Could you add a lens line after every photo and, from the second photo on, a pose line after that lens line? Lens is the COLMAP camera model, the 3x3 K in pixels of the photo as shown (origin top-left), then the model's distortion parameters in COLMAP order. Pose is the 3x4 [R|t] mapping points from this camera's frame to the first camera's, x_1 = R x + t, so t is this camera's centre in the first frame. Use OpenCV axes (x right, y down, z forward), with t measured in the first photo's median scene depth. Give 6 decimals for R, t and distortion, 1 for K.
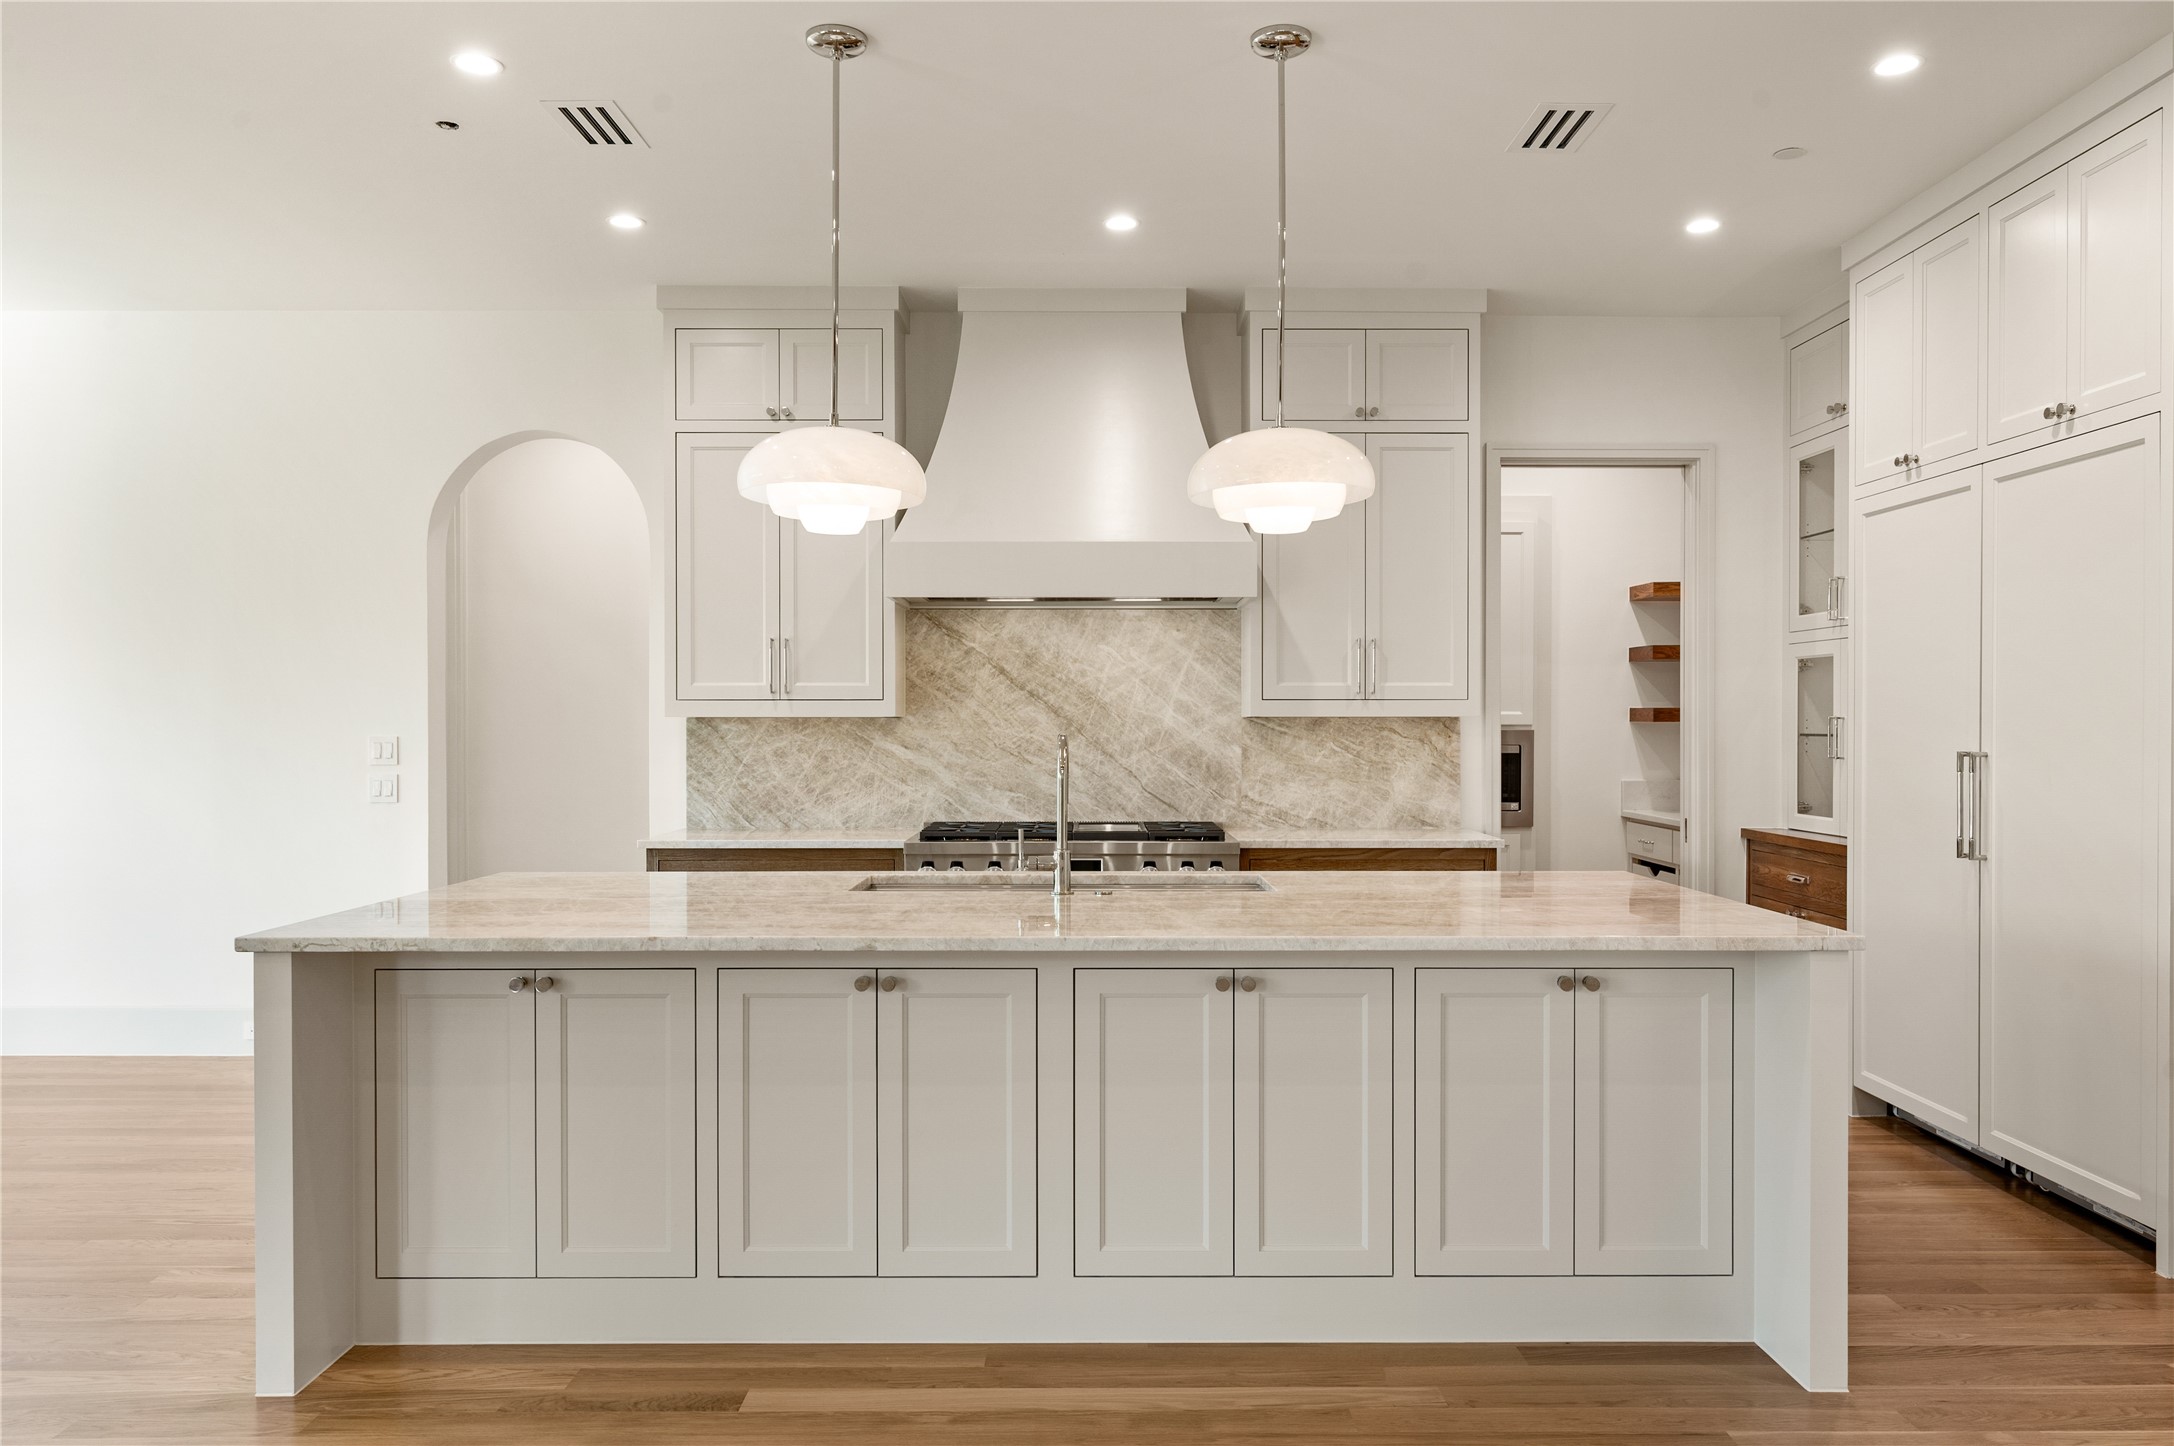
lens RADIAL K [[1511.9, 0, 1096.0], [0, 1511.9, 731.6], [0, 0, 1]] dist [0.003612, -0.002126]
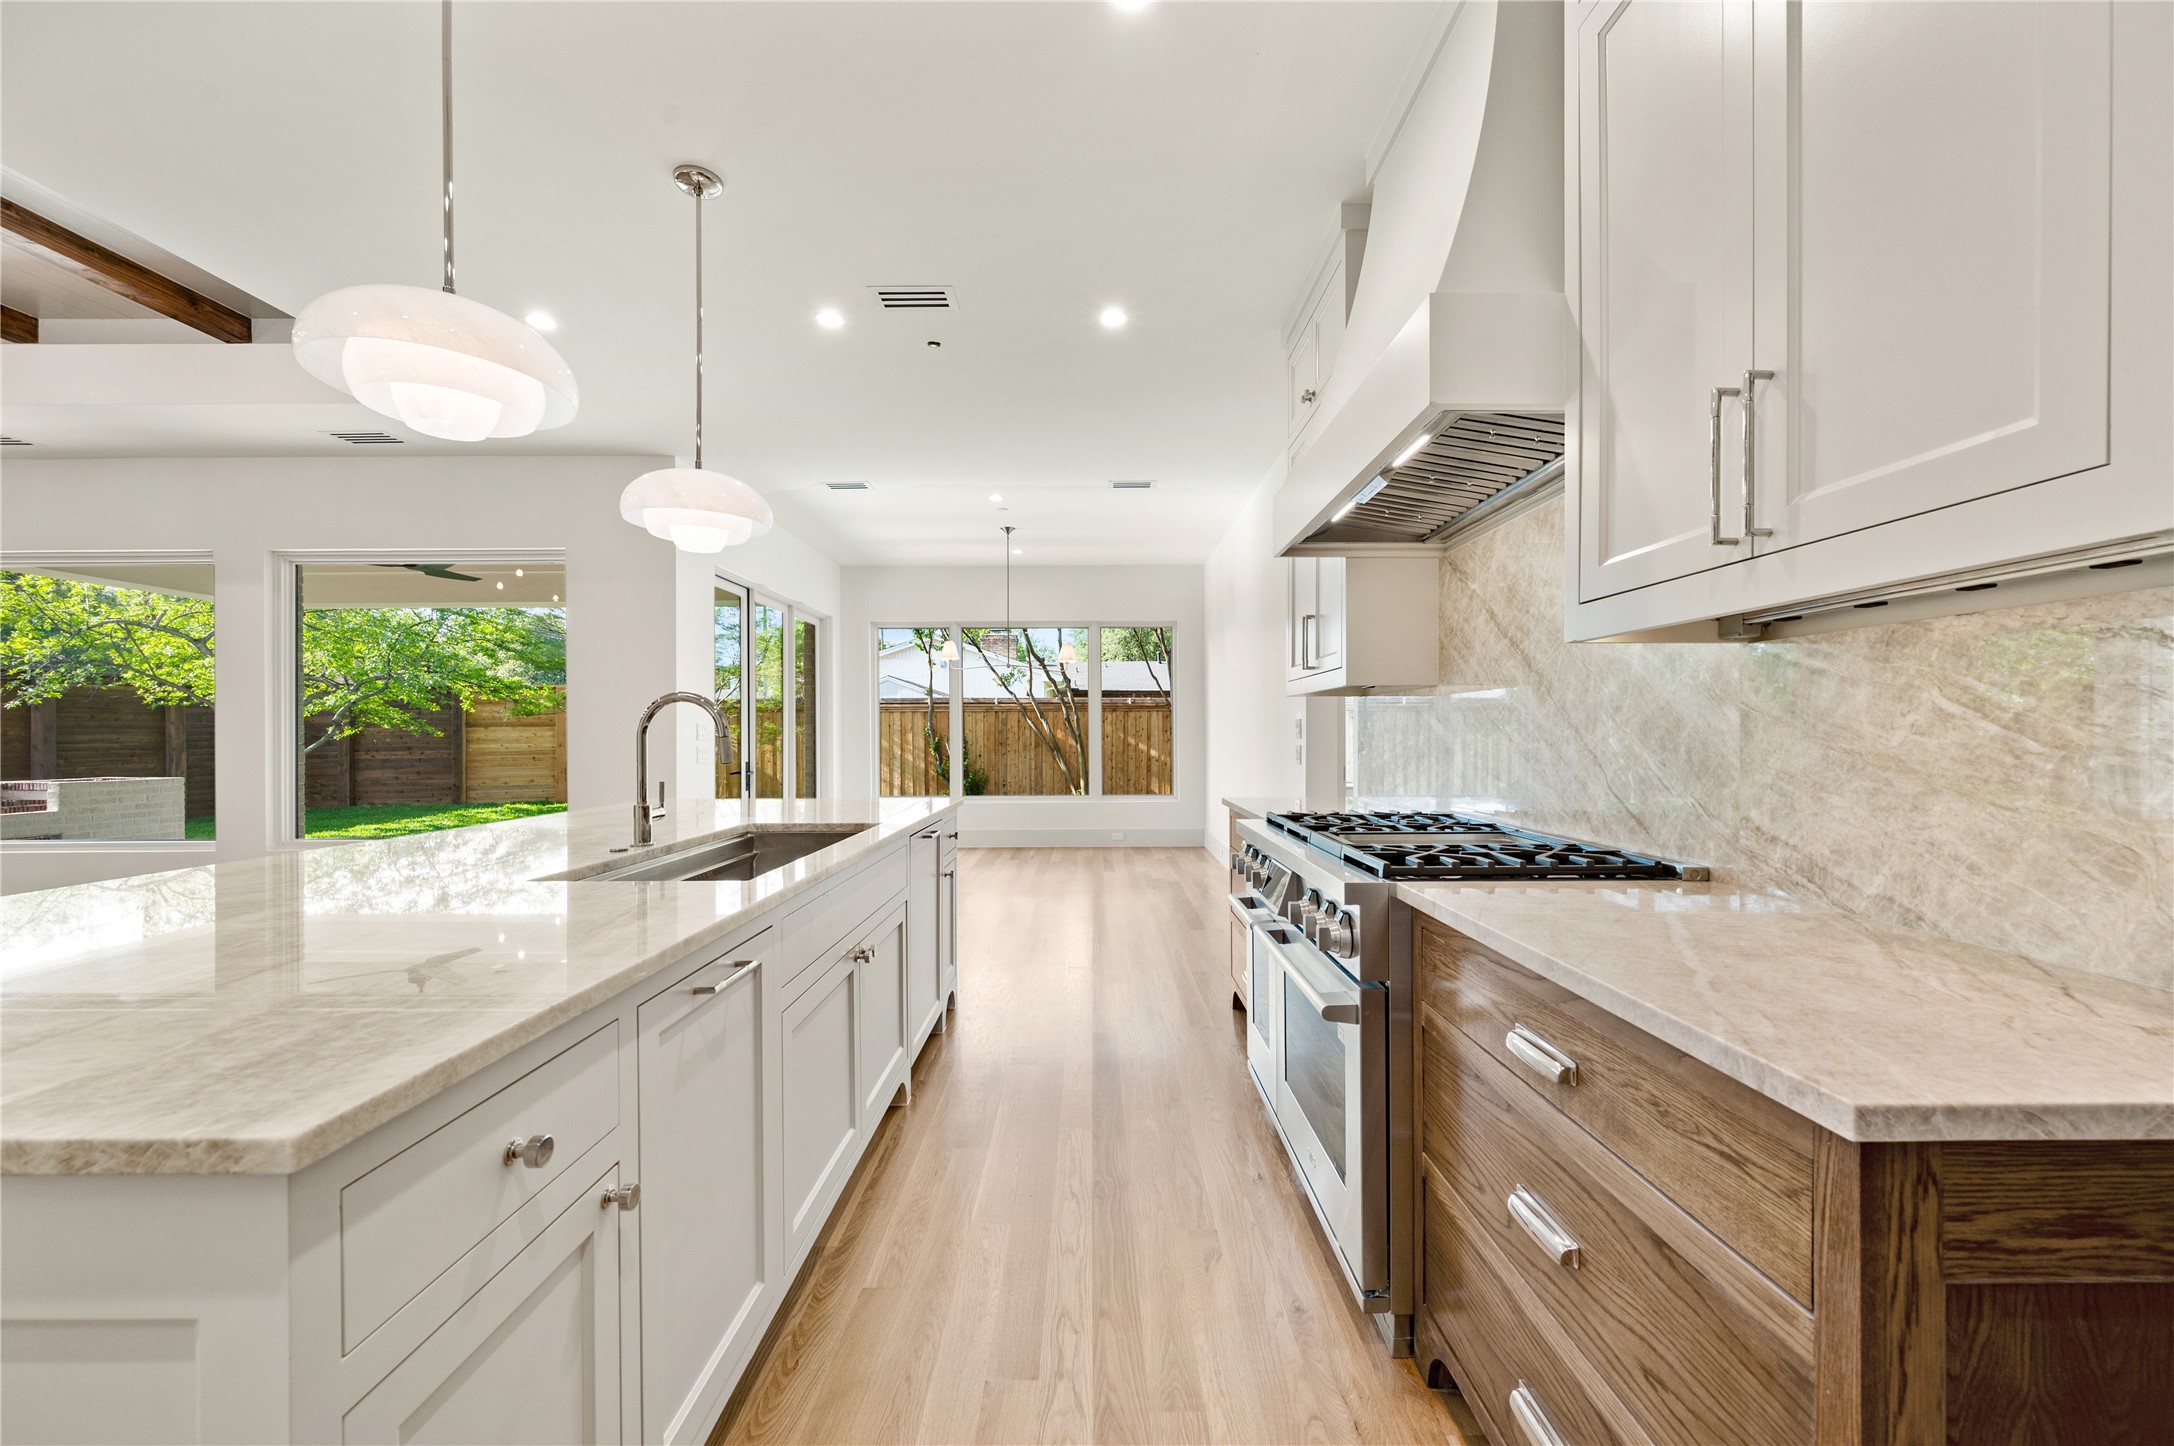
lens RADIAL K [[854.7, 0, 1093.7], [0, 854.7, 734.1], [0, 0, 1]] dist [0.002146, 0.000158]
pose [[0.004171, 0.000719, -0.999991, 0.352722], [-0.002464, 0.999997, 0.000709, 0.017924], [0.999988, 0.002461, 0.004173, 0.804969]]
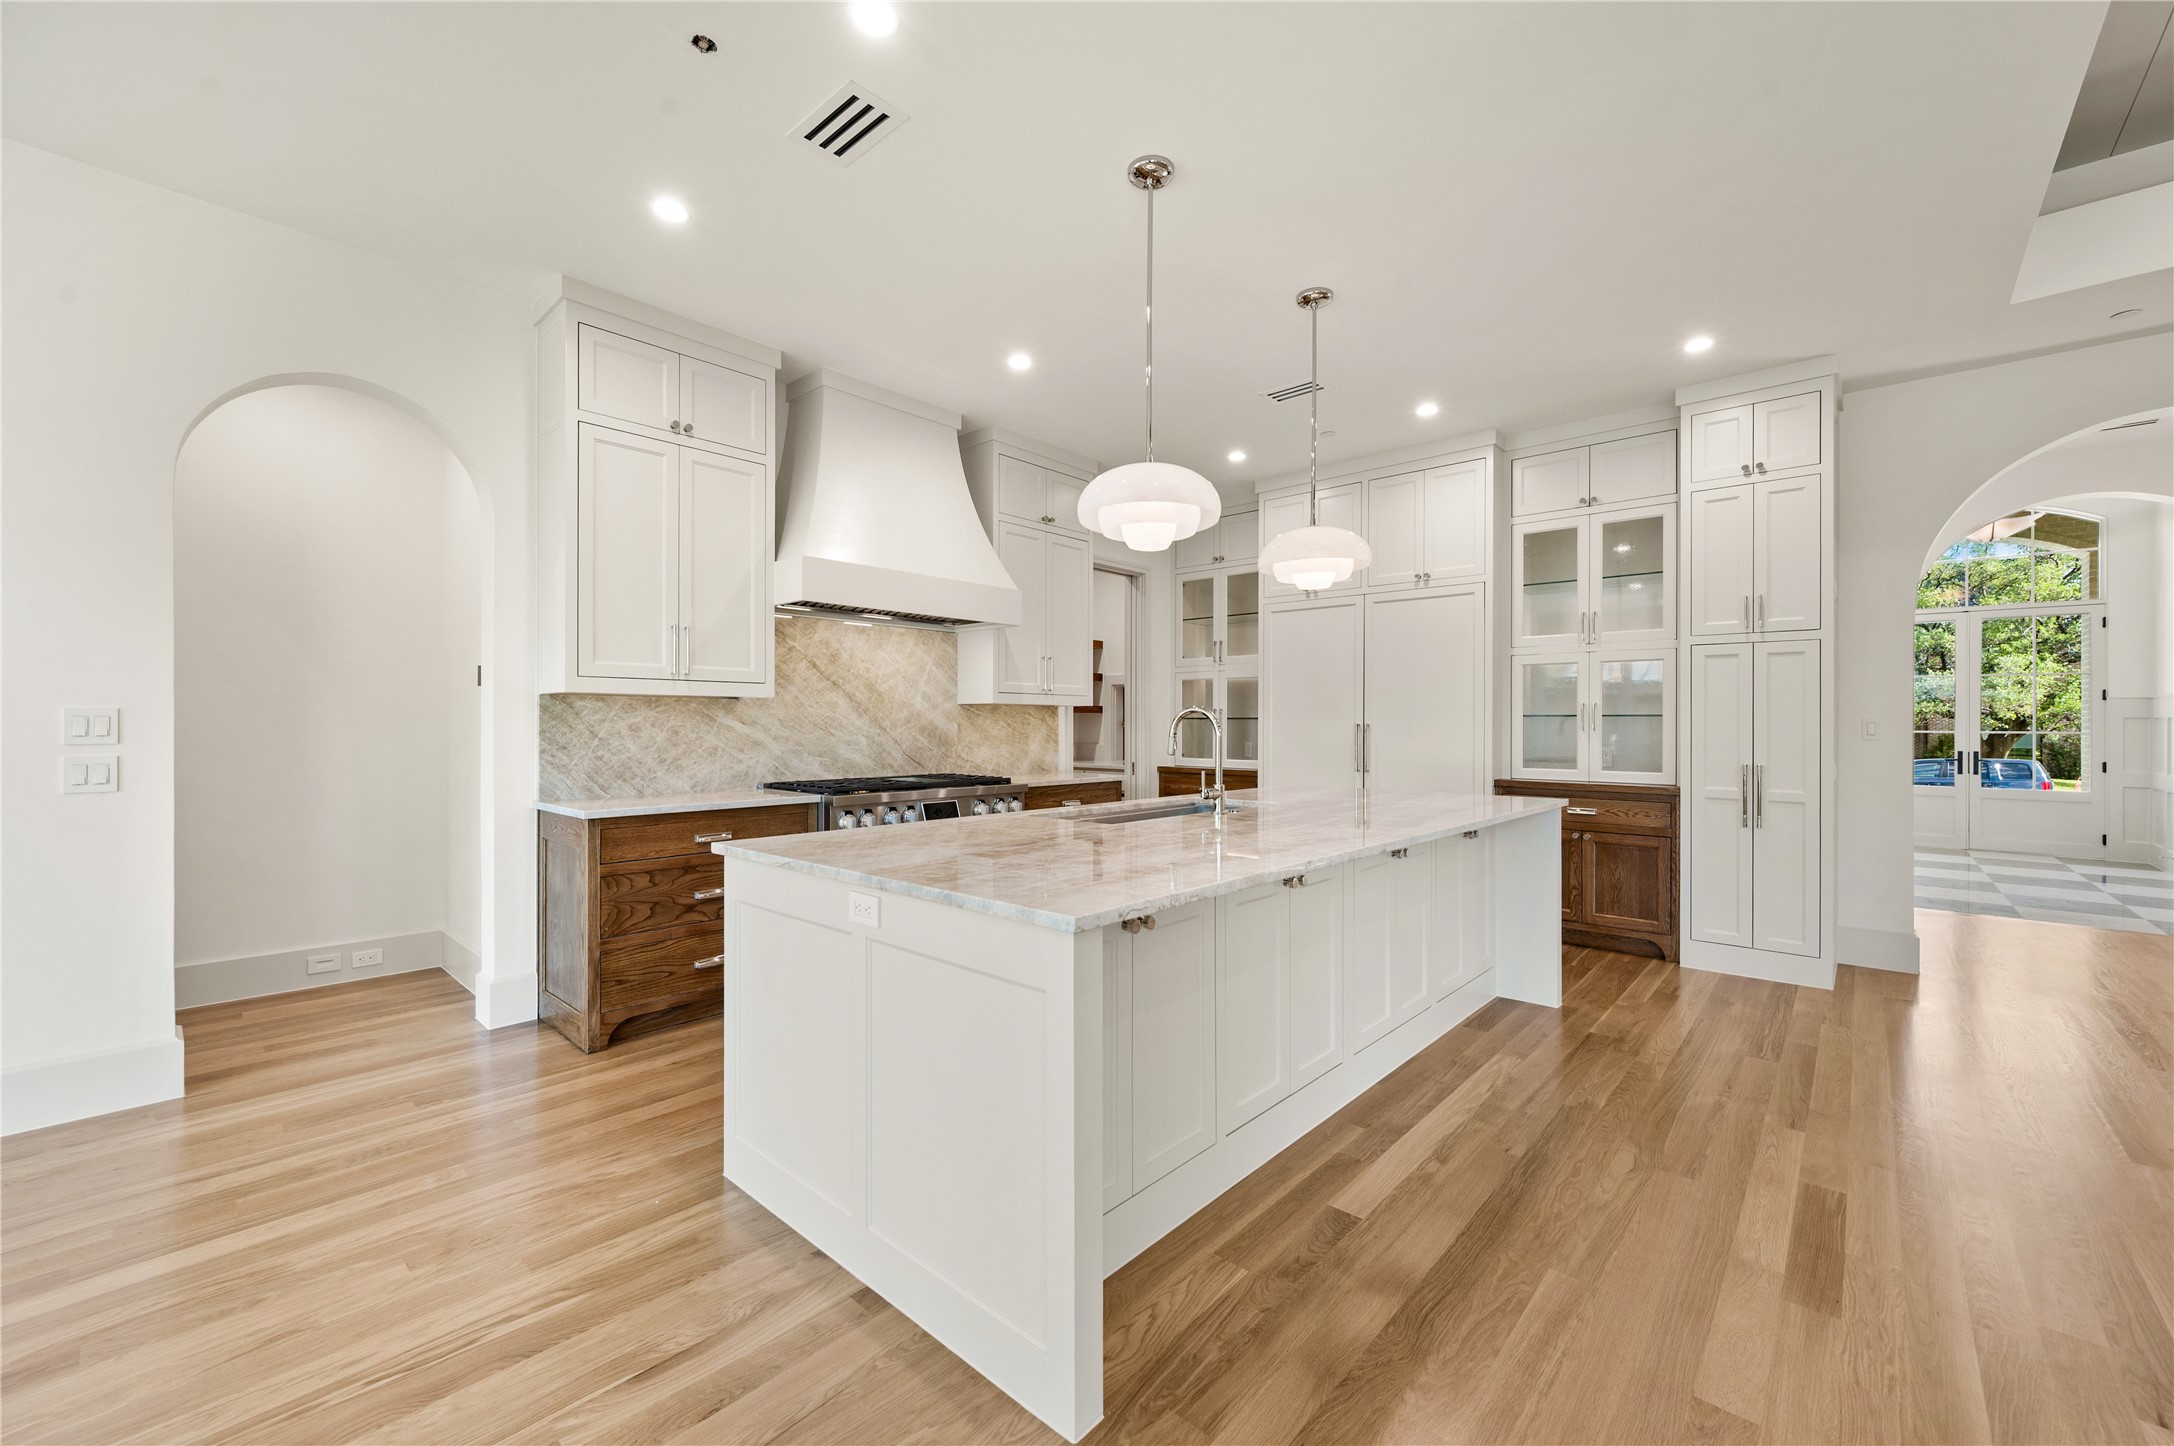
lens RADIAL K [[854.7, 0, 1084.8], [0, 854.7, 719.3], [0, 0, 1]] dist [0.002146, 0.000158]
pose [[0.676794, 0.006486, 0.736144, -0.450113], [-0.000657, 0.999966, -0.008207, 0.012809], [-0.736172, 0.005071, 0.676775, 0.323891]]
